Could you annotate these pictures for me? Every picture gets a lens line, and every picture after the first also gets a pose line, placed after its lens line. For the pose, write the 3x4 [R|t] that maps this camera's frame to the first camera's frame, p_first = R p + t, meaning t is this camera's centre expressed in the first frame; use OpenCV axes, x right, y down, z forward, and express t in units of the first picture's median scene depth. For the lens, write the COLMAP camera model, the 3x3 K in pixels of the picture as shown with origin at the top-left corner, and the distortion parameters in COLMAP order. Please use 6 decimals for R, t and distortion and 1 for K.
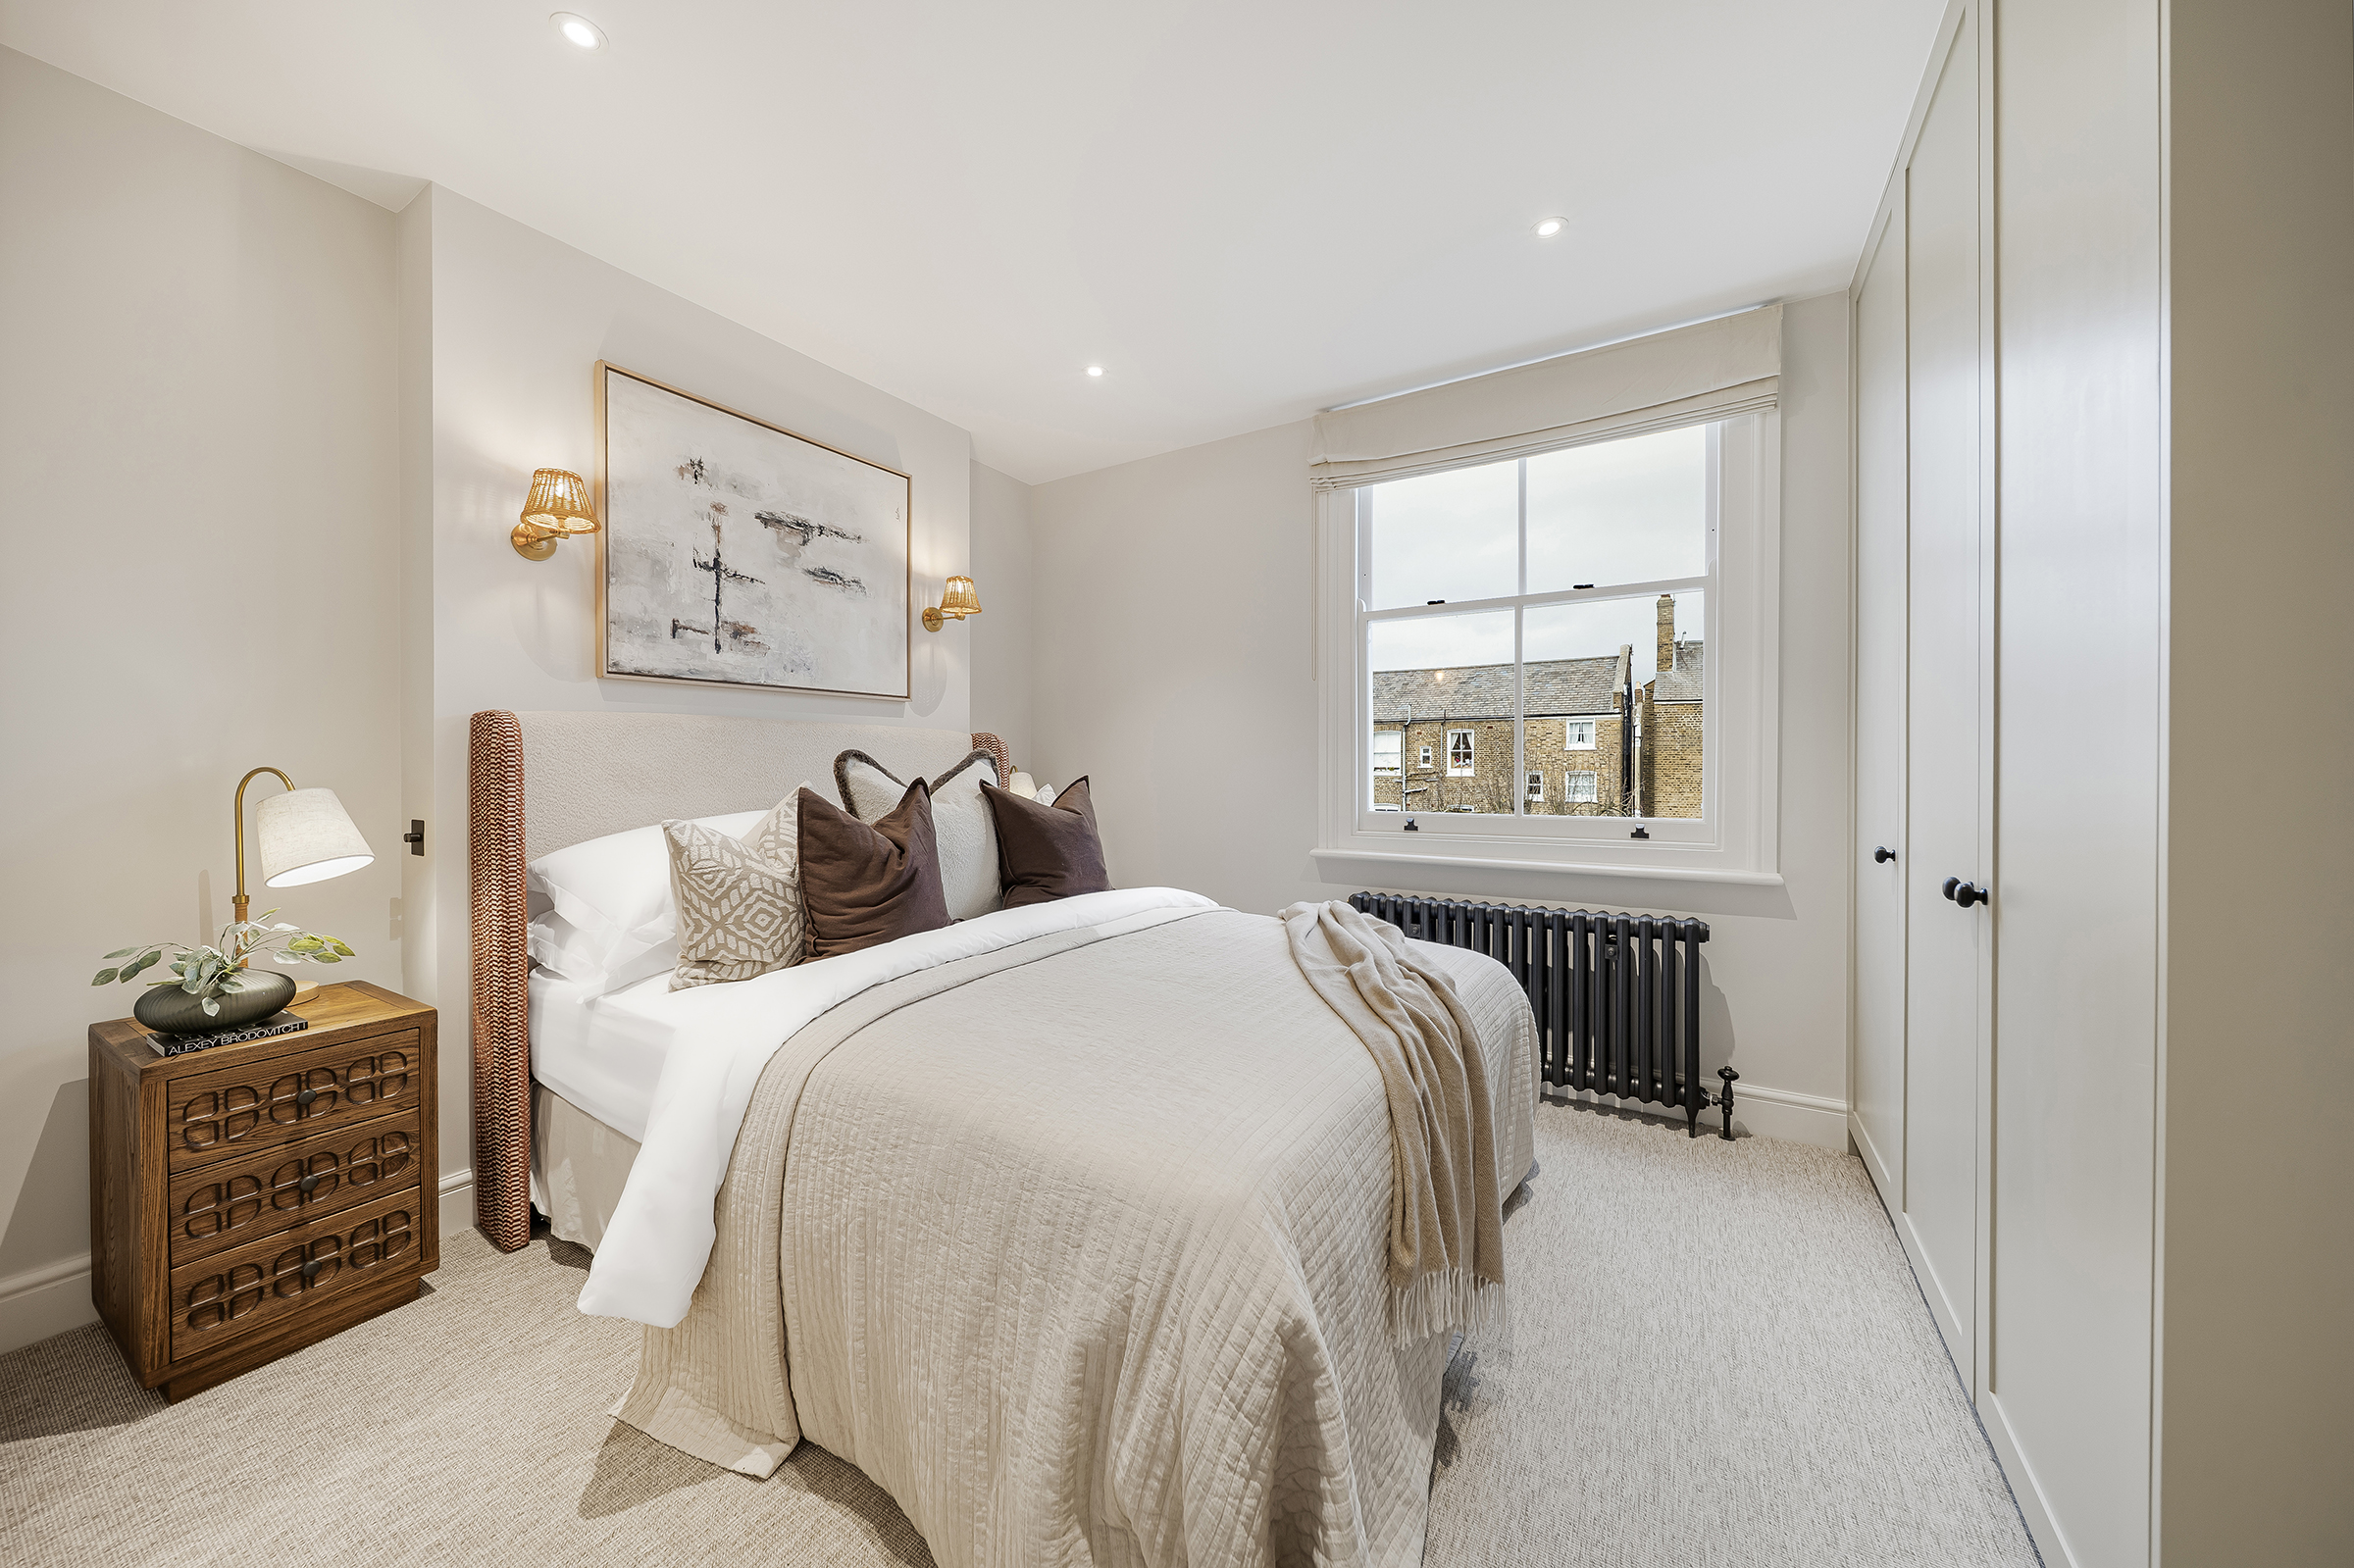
lens RADIAL K [[841.6, 0, 1167.9], [0, 841.6, 765.0], [0, 0, 1]] dist [0.000861, -0.000217]
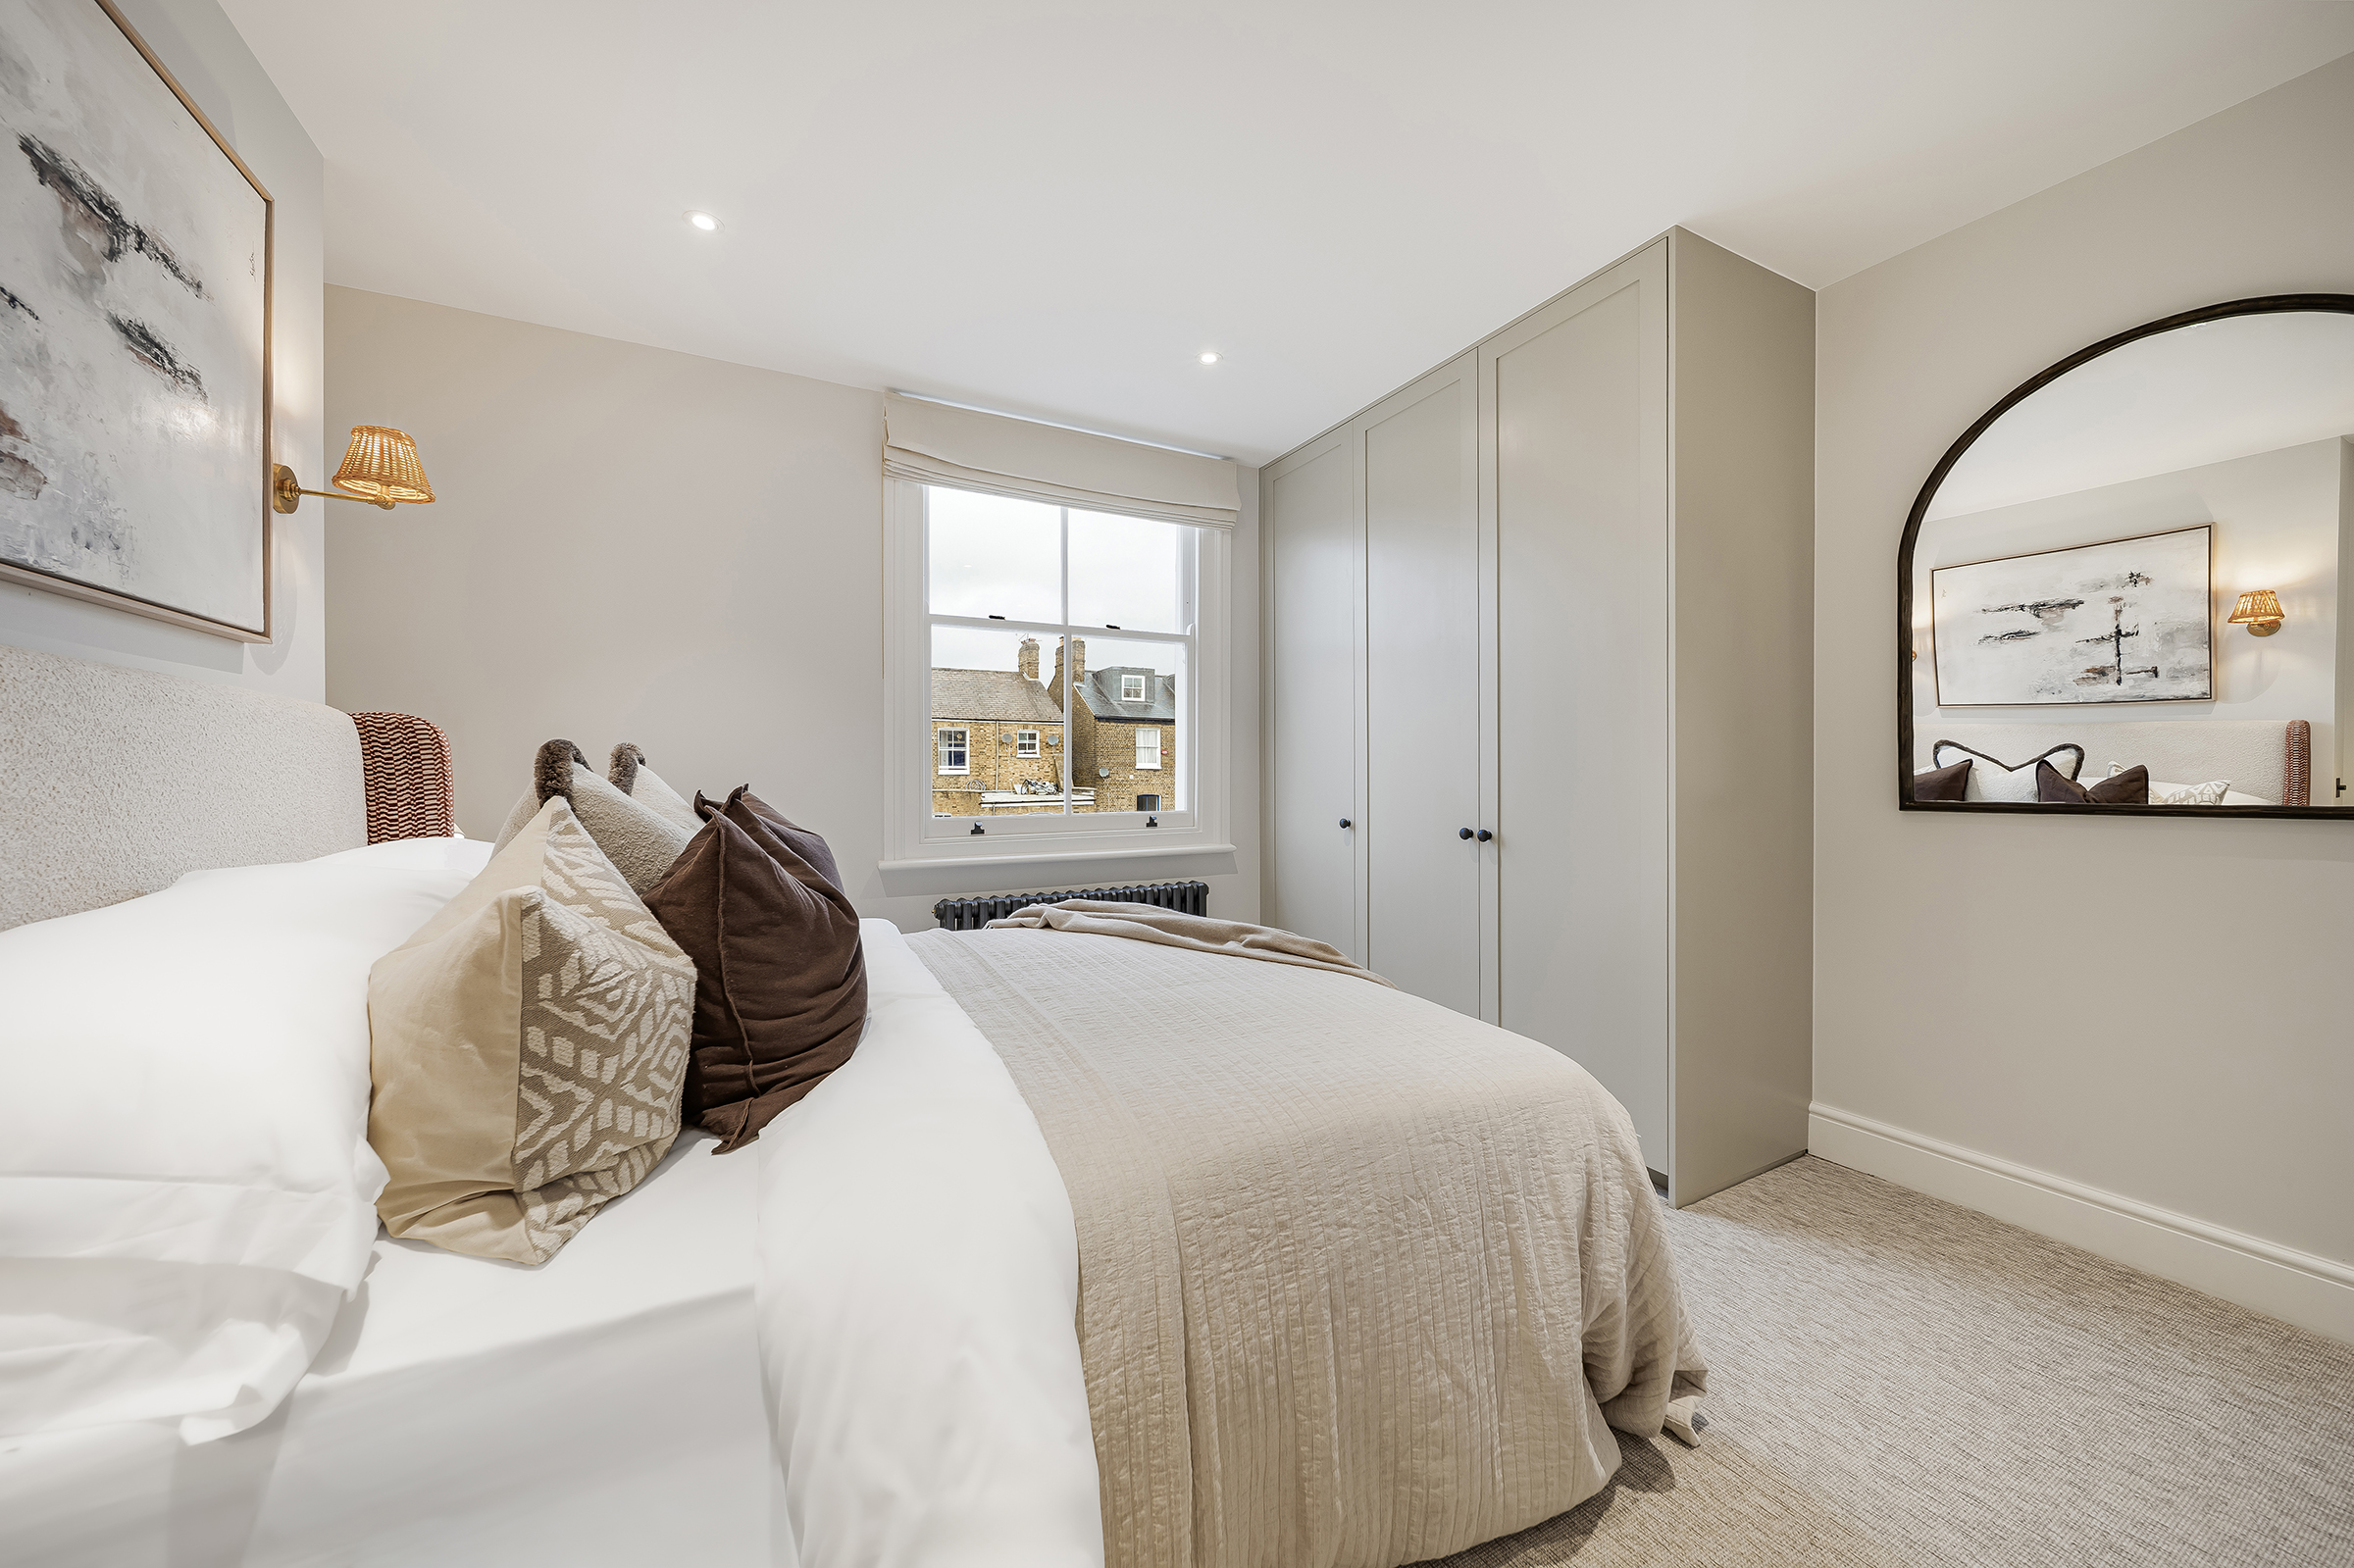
lens RADIAL K [[841.6, 0, 1167.9], [0, 841.6, 765.0], [0, 0, 1]] dist [0.000861, -0.000217]
pose [[0.492787, 0.007850, 0.870114, -0.626328], [-0.001221, 0.999965, -0.008330, 0.001708], [-0.870149, 0.003043, 0.492779, 0.366312]]
